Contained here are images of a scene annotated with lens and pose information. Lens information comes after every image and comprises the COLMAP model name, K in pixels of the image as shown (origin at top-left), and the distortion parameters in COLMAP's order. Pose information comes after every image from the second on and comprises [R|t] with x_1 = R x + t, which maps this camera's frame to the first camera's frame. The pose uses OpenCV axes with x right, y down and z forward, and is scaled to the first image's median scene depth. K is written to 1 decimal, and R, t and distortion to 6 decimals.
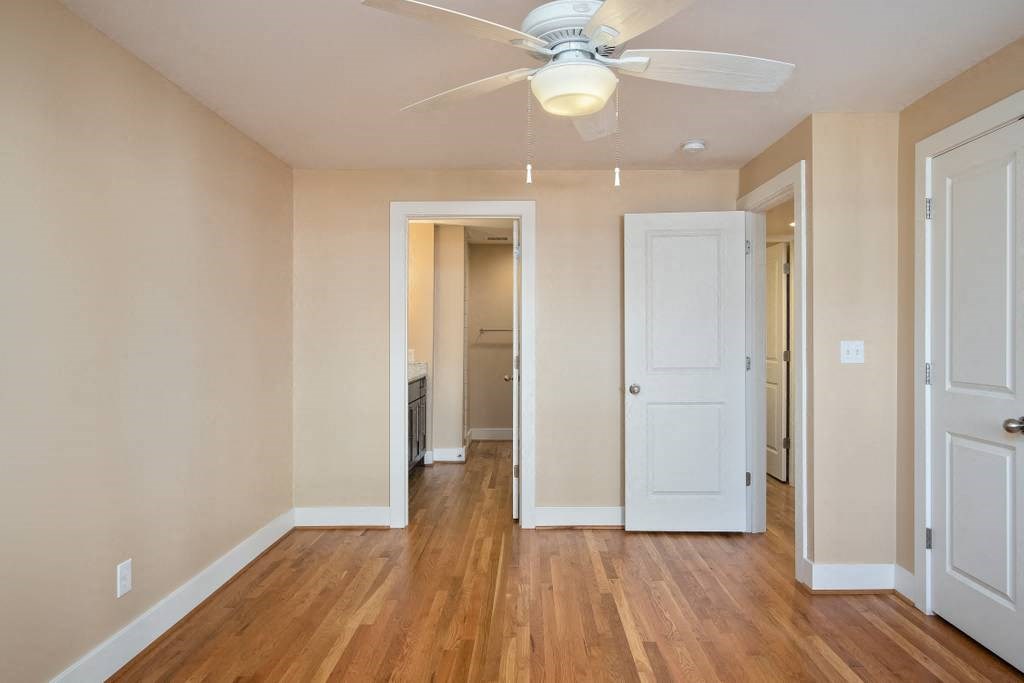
lens RADIAL K [[534.2, 0, 493.2], [0, 534.2, 337.8], [0, 0, 1]] dist [-0.004092, -0.000677]
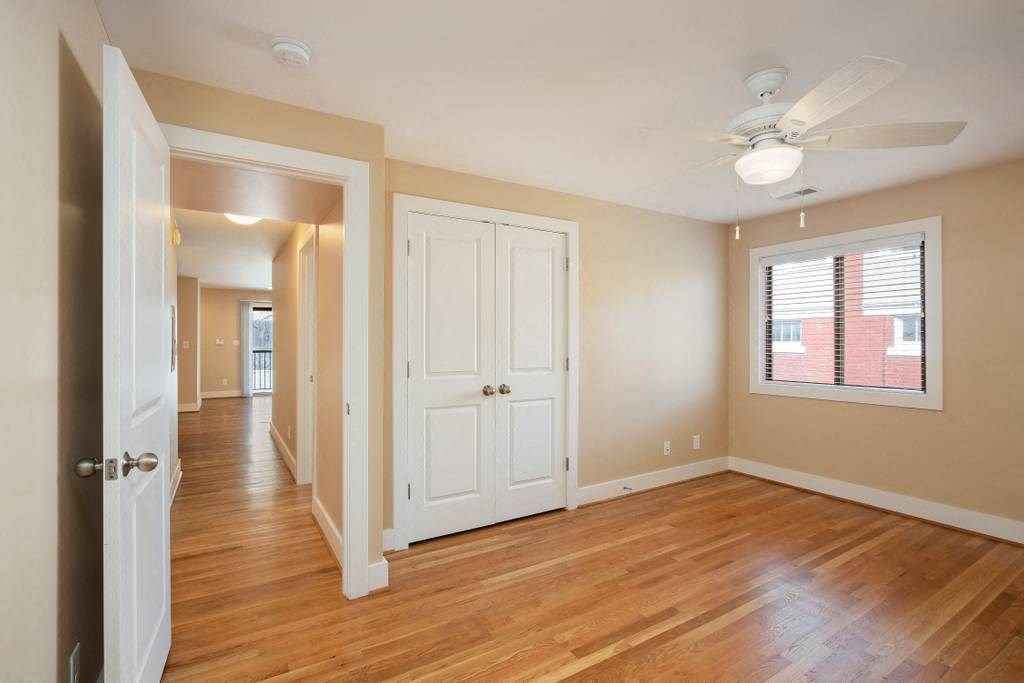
lens RADIAL K [[484.4, 0, 512.0], [0, 484.4, 341.5], [0, 0, 1]] dist [-0.003629, -0.000858]
pose [[-0.545671, 0.000337, 0.837999, -0.414759], [0.000091, 1.000000, -0.000343, -0.004074], [-0.837999, -0.000111, -0.545671, 1.685877]]
